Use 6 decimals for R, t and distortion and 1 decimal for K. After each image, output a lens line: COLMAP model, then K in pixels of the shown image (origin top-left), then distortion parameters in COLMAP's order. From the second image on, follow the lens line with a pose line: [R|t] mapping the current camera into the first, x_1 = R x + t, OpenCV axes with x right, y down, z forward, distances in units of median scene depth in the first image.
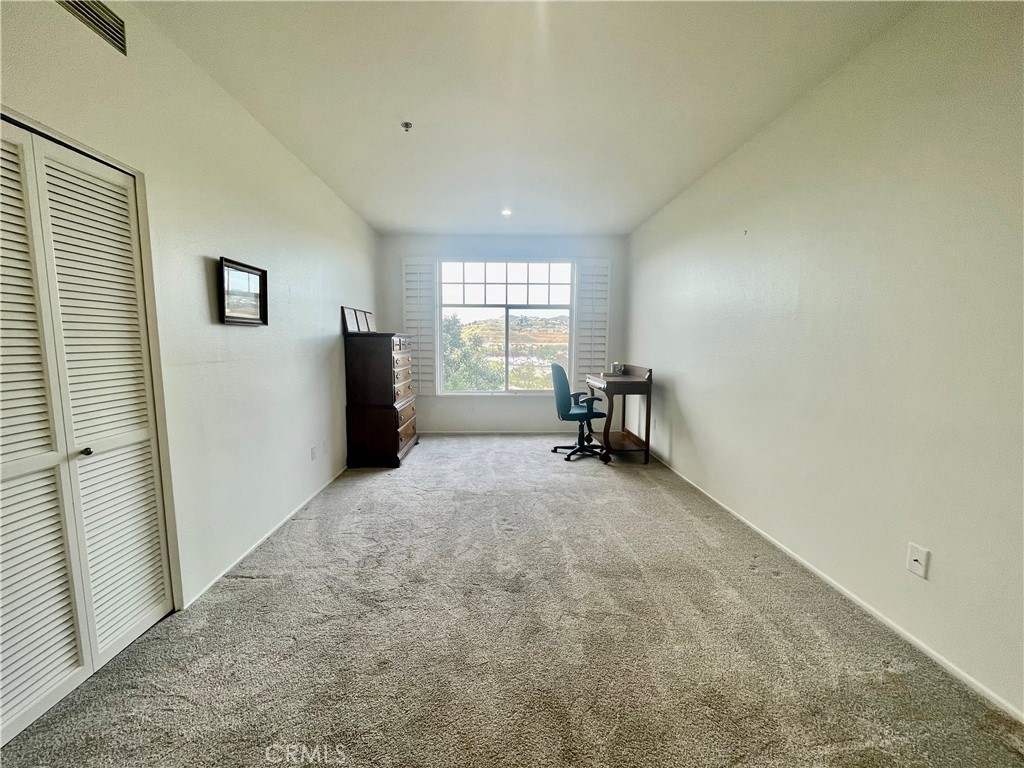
lens RADIAL K [[416.2, 0, 500.3], [0, 416.2, 386.2], [0, 0, 1]] dist [0.003362, 0.000201]
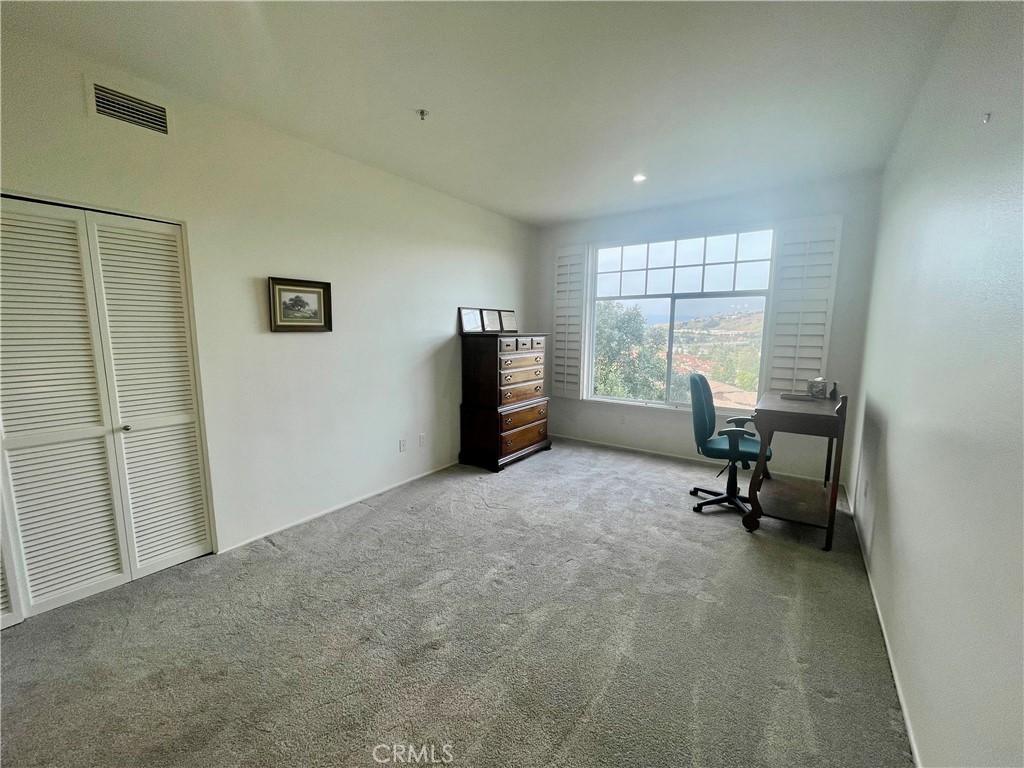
lens RADIAL K [[416.2, 0, 506.6], [0, 416.2, 384.5], [0, 0, 1]] dist [0.003362, 0.000201]
pose [[0.796693, 0.080347, -0.599020, 0.345447], [-0.066334, 0.996761, 0.045473, -0.055650], [0.600733, 0.003507, 0.799442, 0.248965]]
